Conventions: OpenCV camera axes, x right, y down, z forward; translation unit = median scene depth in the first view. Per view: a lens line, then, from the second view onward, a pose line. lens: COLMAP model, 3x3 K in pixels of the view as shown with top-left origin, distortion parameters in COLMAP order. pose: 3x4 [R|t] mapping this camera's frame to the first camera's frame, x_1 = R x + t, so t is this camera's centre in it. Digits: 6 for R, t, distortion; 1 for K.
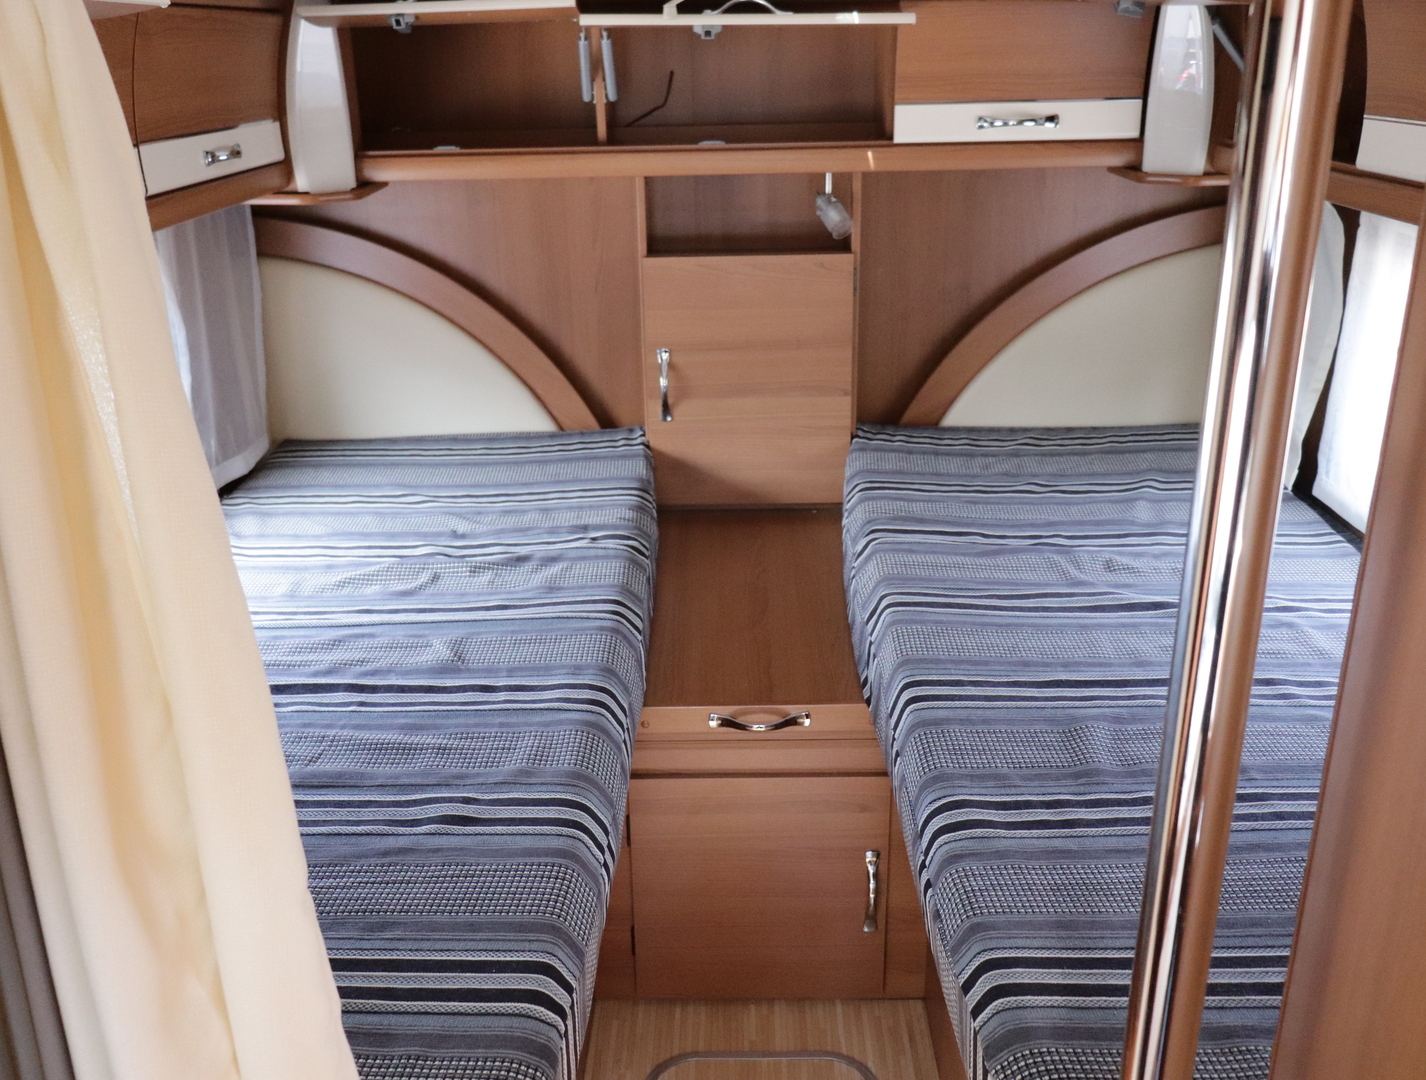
lens RADIAL K [[1300.8, 0, 713.0], [0, 1300.8, 540.0], [0, 0, 1]] dist [-0.002044, -0.002246]
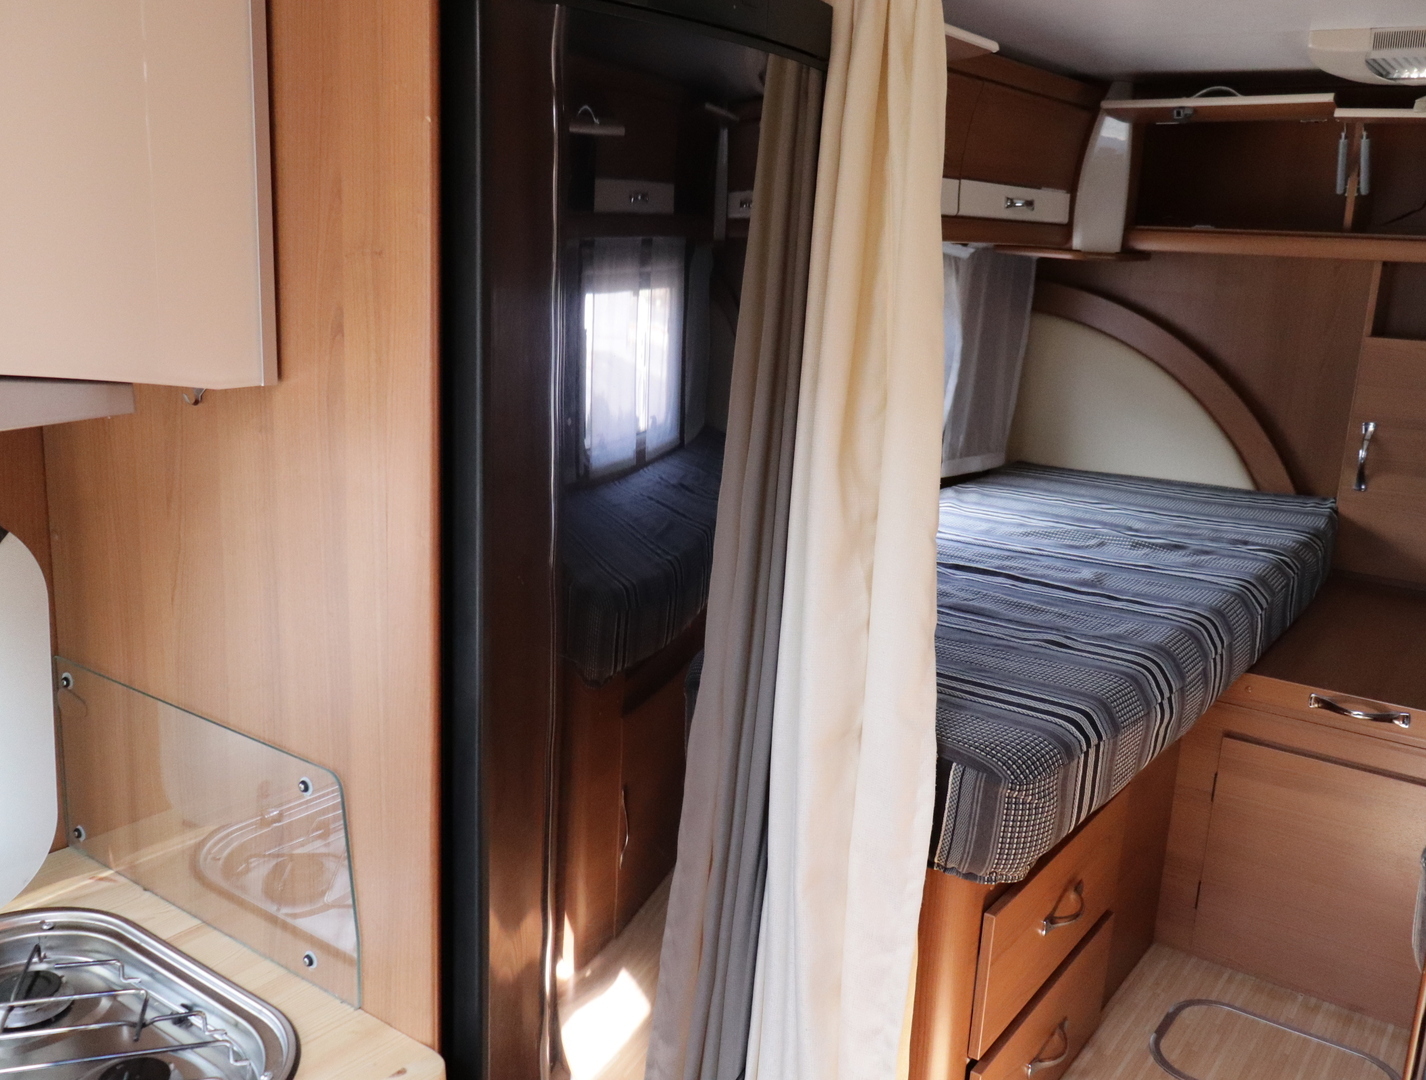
lens RADIAL K [[1300.8, 0, 713.0], [0, 1300.8, 540.0], [0, 0, 1]] dist [-0.002044, -0.002246]
pose [[0.822784, 0.185207, -0.537332, 0.126867], [-0.257289, 0.964371, -0.061573, 0.175476], [0.506783, 0.188910, 0.841120, -0.187450]]
